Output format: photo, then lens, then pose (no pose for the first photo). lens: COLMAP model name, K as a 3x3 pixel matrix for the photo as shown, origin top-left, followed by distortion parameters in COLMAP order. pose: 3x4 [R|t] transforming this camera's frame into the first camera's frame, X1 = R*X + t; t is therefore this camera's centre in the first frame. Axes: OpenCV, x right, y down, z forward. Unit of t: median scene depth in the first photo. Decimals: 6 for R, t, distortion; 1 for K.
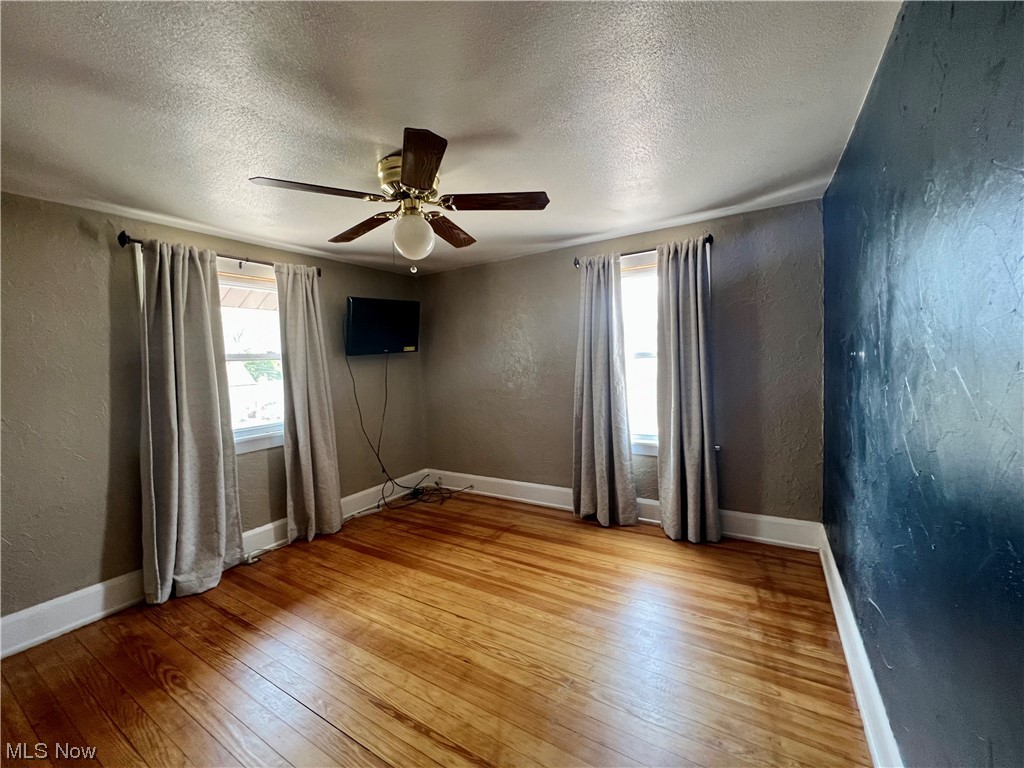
lens RADIAL K [[410.1, 0, 509.8], [0, 410.1, 383.7], [0, 0, 1]] dist [0.000286, 0.000266]
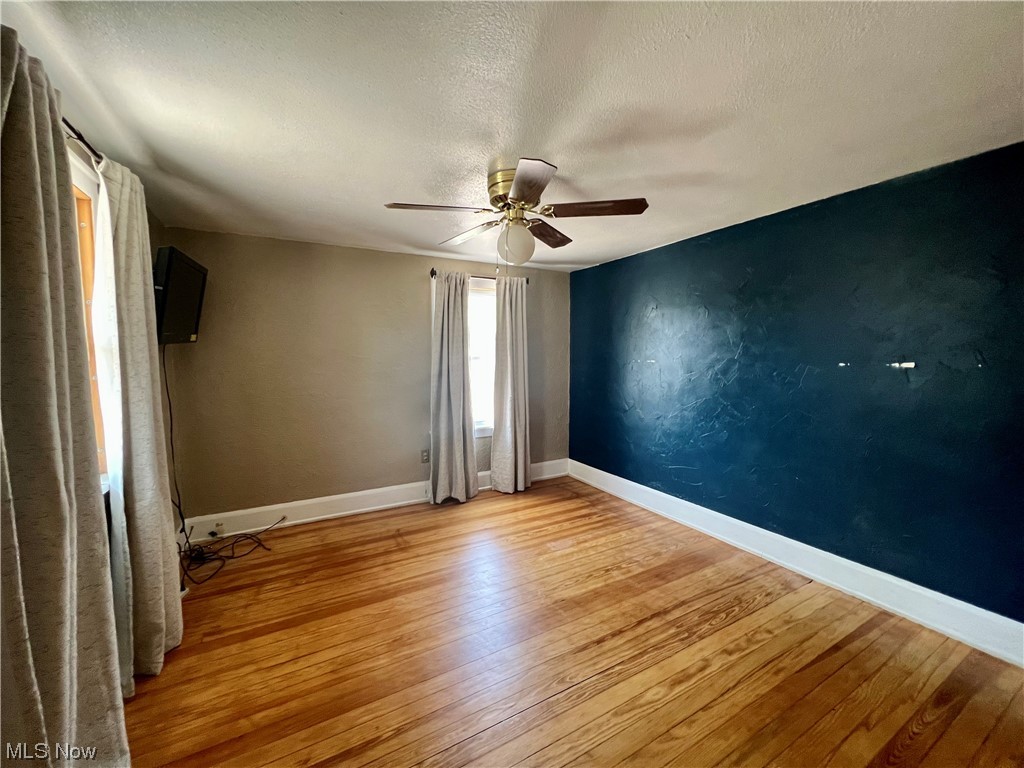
lens RADIAL K [[410.1, 0, 509.8], [0, 410.1, 383.7], [0, 0, 1]] dist [0.000286, 0.000266]
pose [[0.489371, -0.024306, 0.871737, -0.728006], [0.034713, 0.999362, 0.008377, 0.001005], [-0.871384, 0.026161, 0.489903, 0.296149]]
